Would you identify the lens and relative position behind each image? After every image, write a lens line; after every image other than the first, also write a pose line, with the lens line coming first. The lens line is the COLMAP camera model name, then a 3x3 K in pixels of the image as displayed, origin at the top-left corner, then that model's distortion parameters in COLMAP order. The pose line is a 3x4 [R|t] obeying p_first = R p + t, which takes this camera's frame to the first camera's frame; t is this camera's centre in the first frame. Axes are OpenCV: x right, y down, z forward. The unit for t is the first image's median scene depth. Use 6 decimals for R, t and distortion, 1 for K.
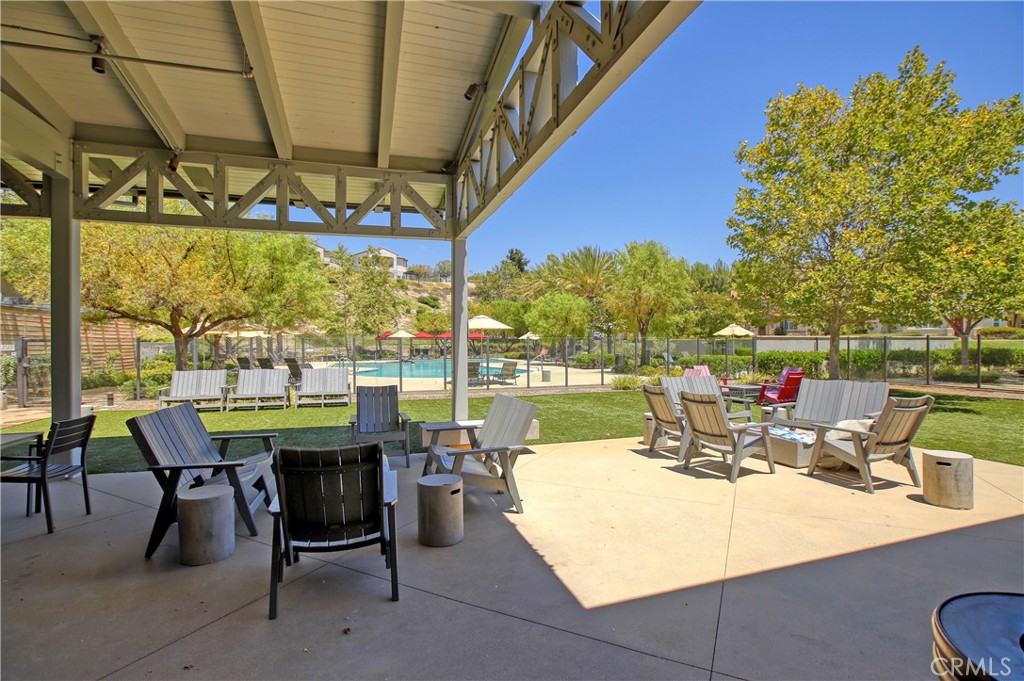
lens RADIAL K [[476.7, 0, 516.6], [0, 476.7, 343.0], [0, 0, 1]] dist [0.003124, 0.000468]
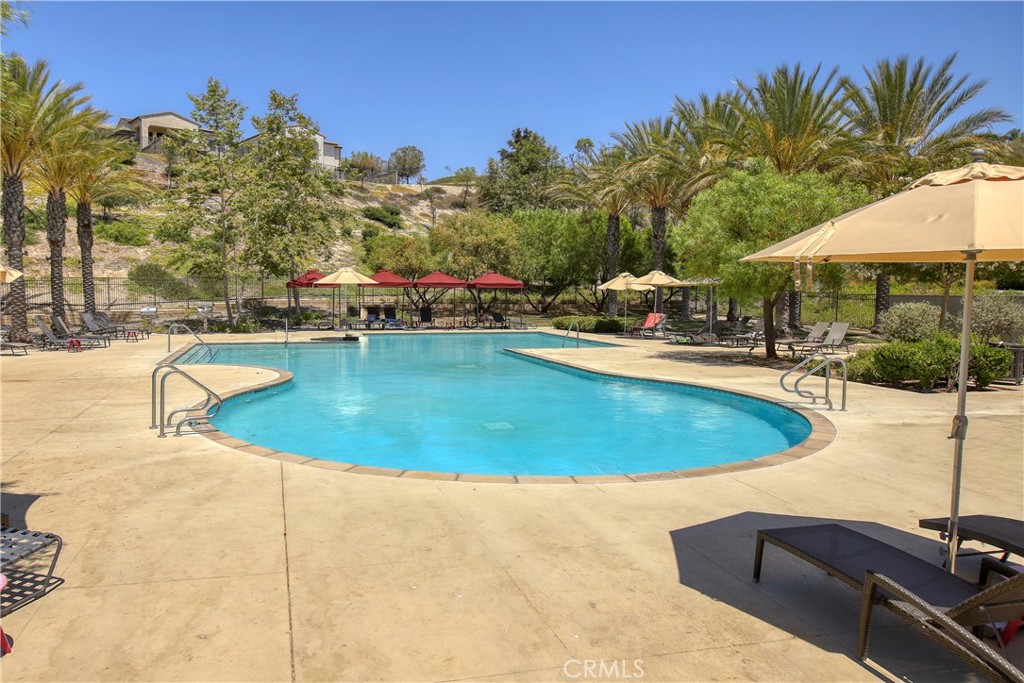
lens RADIAL K [[770.9, 0, 508.8], [0, 770.9, 339.2], [0, 0, 1]] dist [-0.014024, -0.001140]
pose [[0.999921, 0.008137, -0.009593, -0.036008], [-0.007498, 0.997868, 0.064825, -0.003805], [0.010100, -0.064748, 0.997851, 0.125733]]
